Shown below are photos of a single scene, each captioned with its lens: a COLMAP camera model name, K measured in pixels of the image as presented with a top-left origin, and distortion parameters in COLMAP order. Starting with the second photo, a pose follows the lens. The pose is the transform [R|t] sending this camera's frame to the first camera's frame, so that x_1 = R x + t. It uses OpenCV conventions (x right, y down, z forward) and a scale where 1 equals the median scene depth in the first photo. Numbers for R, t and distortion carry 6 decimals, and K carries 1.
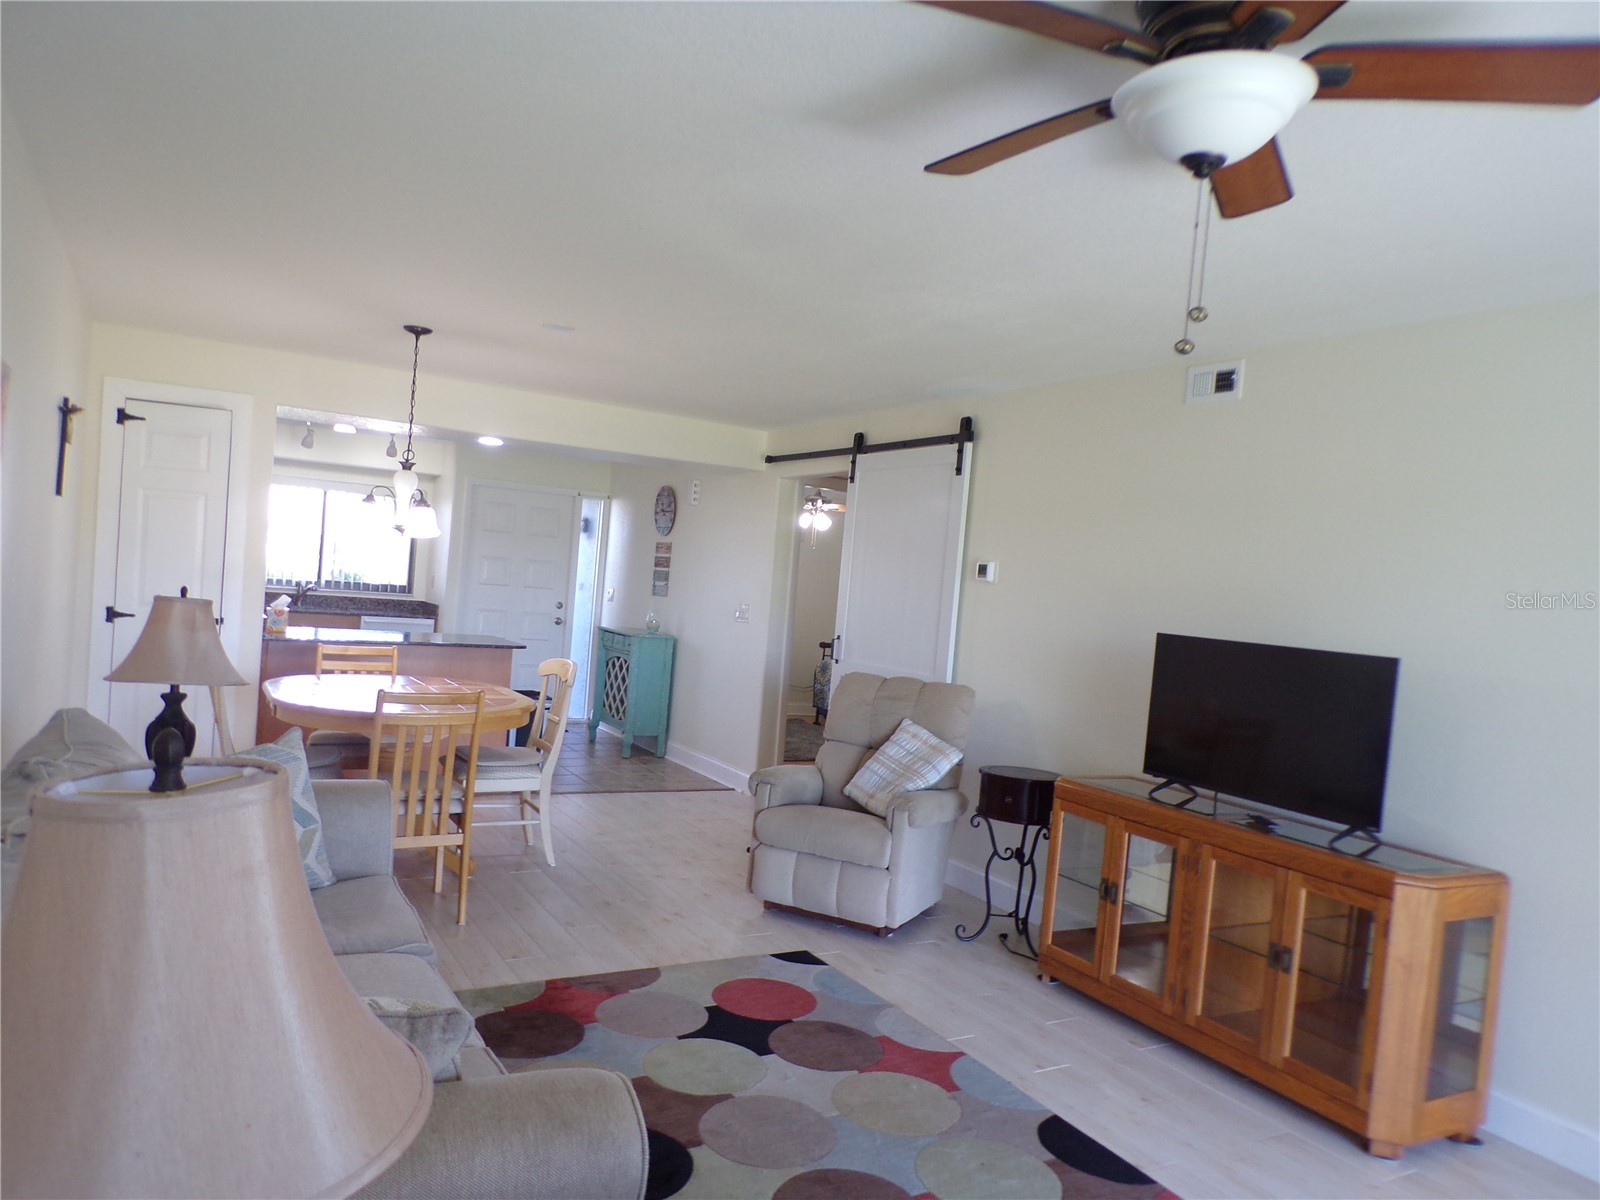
lens RADIAL K [[1096.9, 0, 804.5], [0, 1096.9, 612.4], [0, 0, 1]] dist [0.002021, 0.008347]
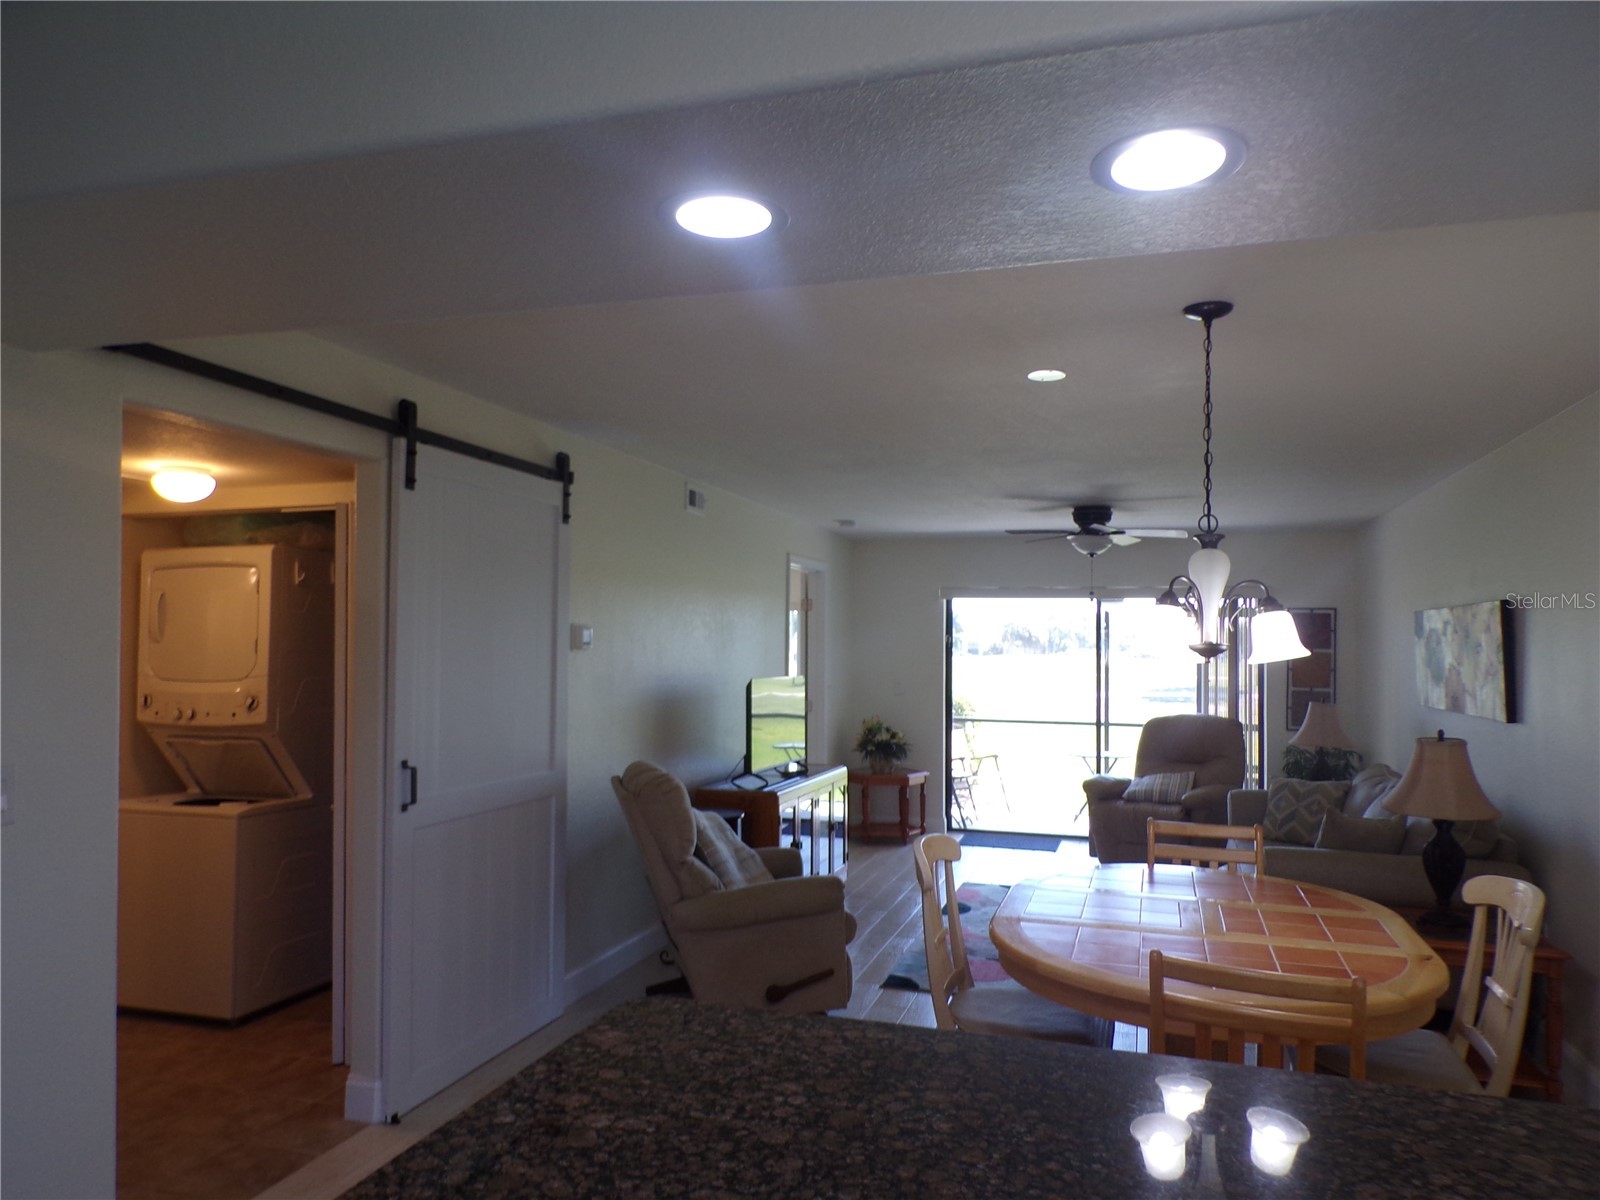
lens RADIAL K [[1096.9, 0, 800.1], [0, 1096.9, 603.3], [0, 0, 1]] dist [0.002021, 0.008347]
pose [[-0.671582, -0.063467, 0.738207, -0.583297], [-0.049288, 0.997944, 0.040959, -0.105293], [-0.739289, -0.008877, -0.673330, 1.401364]]
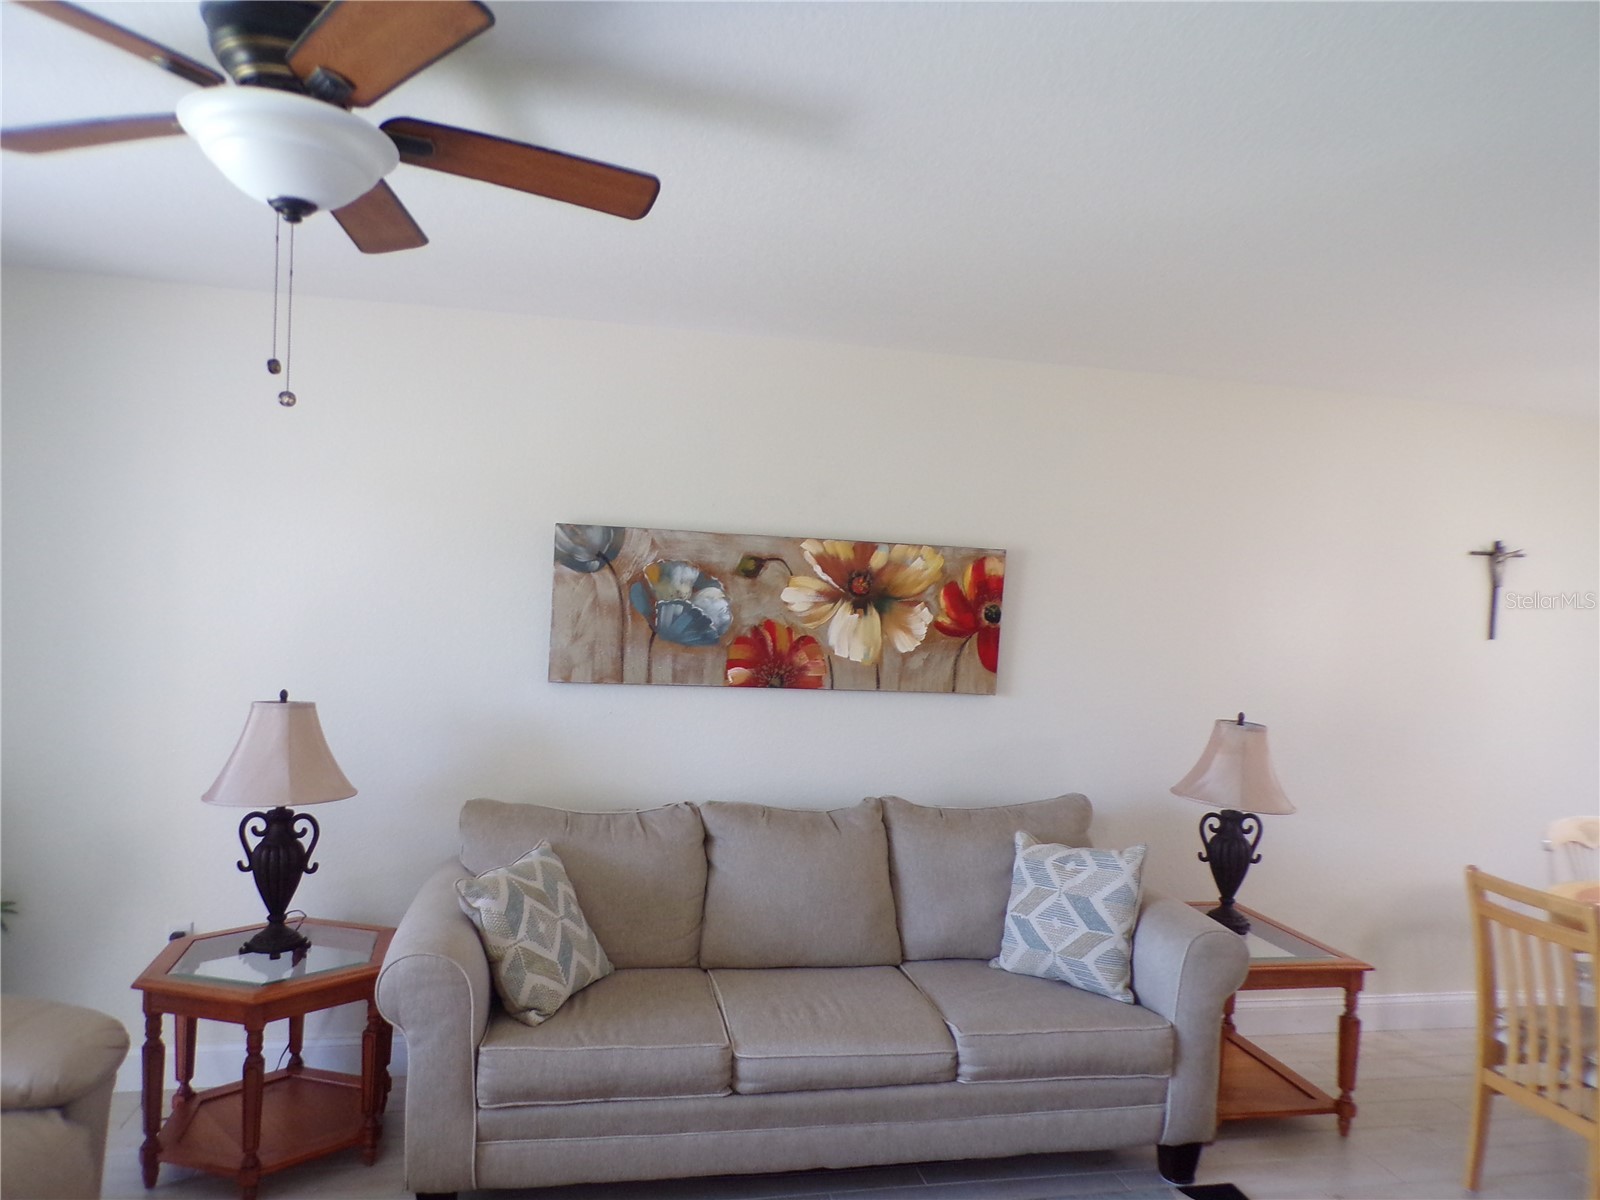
lens RADIAL K [[1096.9, 0, 807.3], [0, 1096.9, 611.9], [0, 0, 1]] dist [0.002021, 0.008347]
pose [[-0.295167, -0.071789, -0.952745, 0.356573], [-0.098189, 0.994173, -0.044491, -0.019207], [0.950387, 0.080417, -0.300496, 0.555484]]
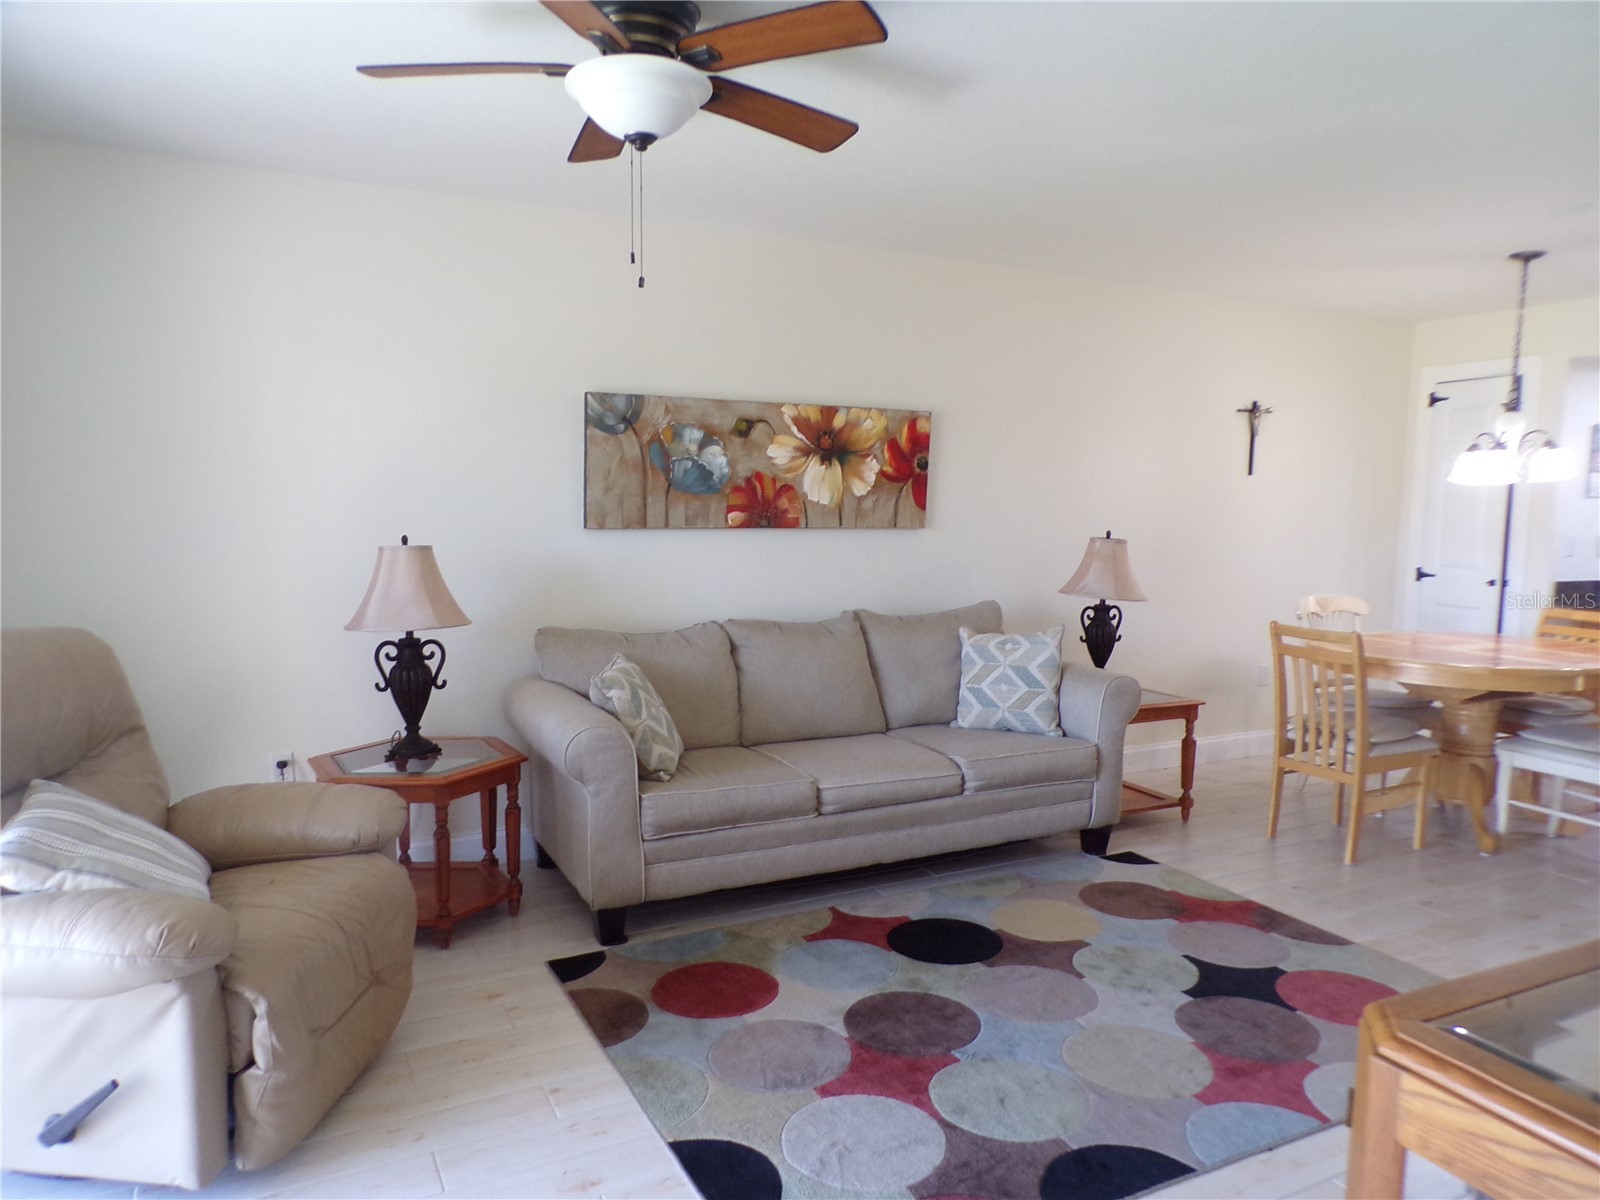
lens RADIAL K [[1096.9, 0, 806.3], [0, 1096.9, 609.4], [0, 0, 1]] dist [0.002021, 0.008347]
pose [[-0.039080, 0.028785, -0.998821, 0.537961], [-0.045951, 0.998476, 0.030573, 0.032941], [0.998179, 0.047091, -0.037697, 0.405557]]
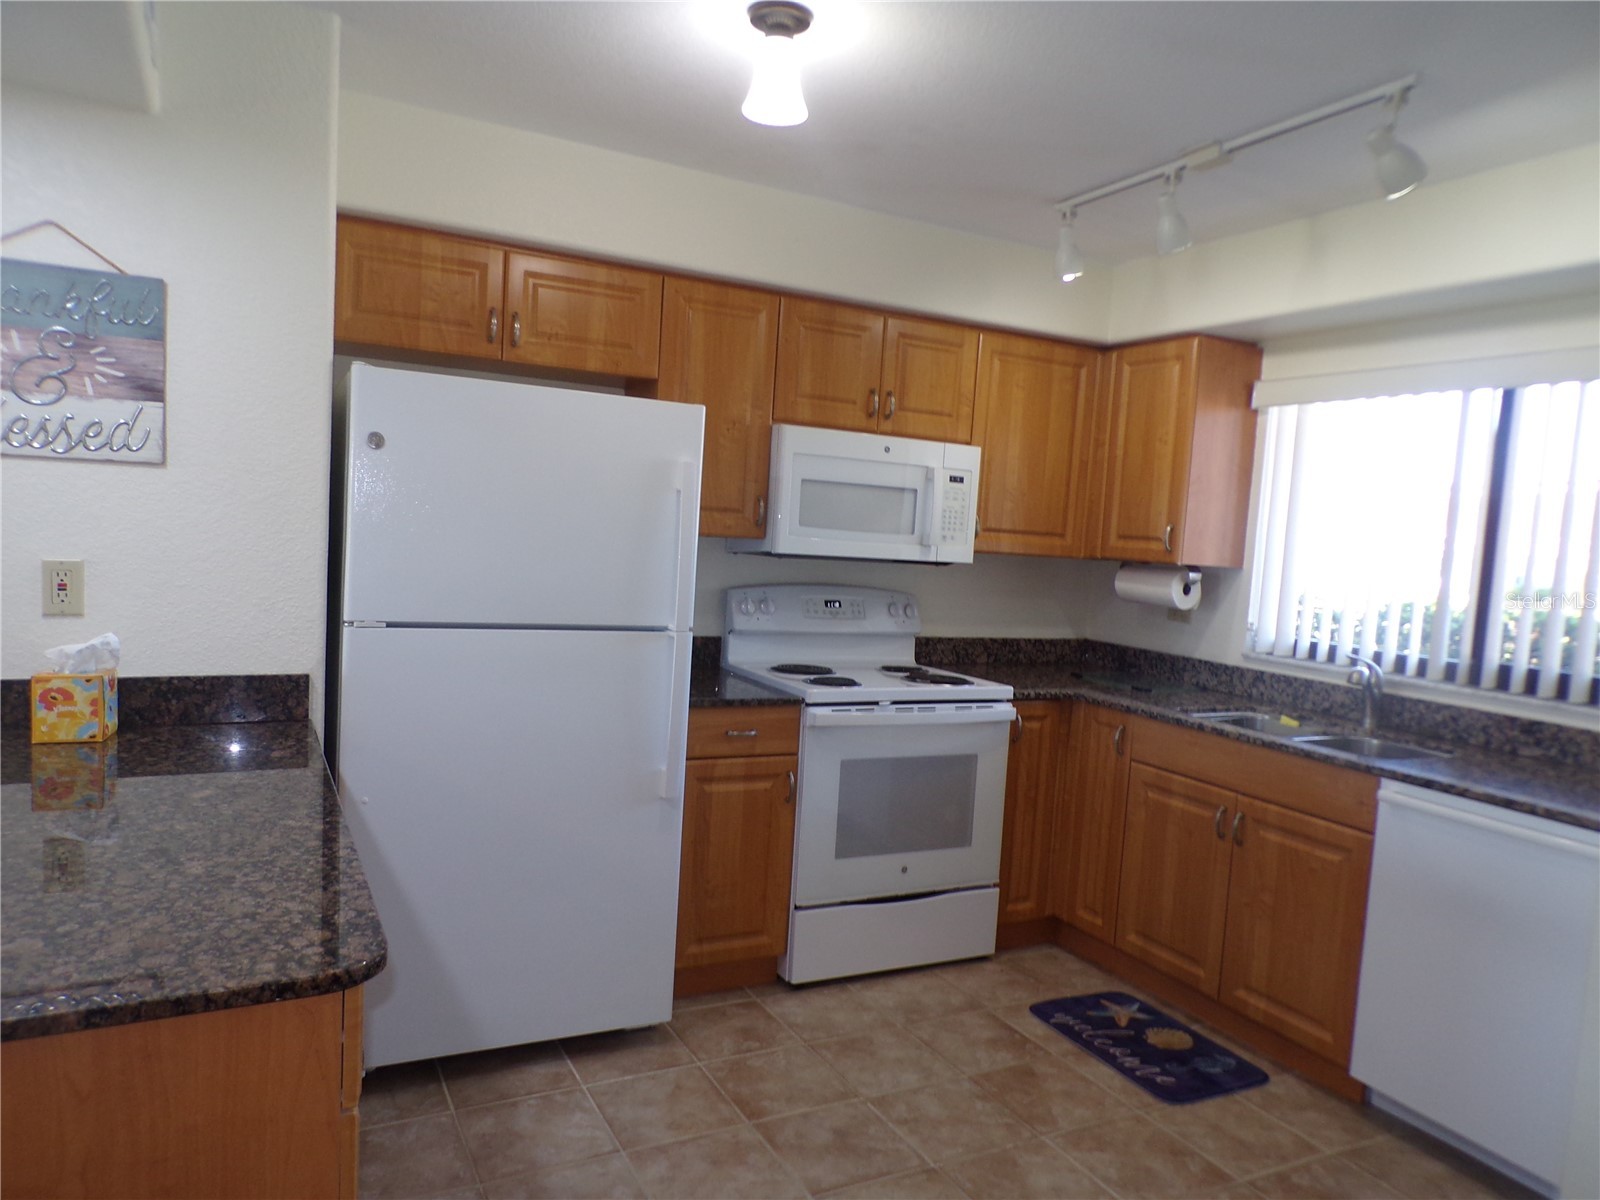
lens RADIAL K [[1096.9, 0, 805.7], [0, 1096.9, 608.0], [0, 0, 1]] dist [0.002021, 0.008347]
pose [[-0.037502, -0.000942, -0.999296, -0.171188], [-0.082429, 0.996595, 0.002154, -0.051683], [0.995891, 0.082451, -0.037452, 1.423583]]
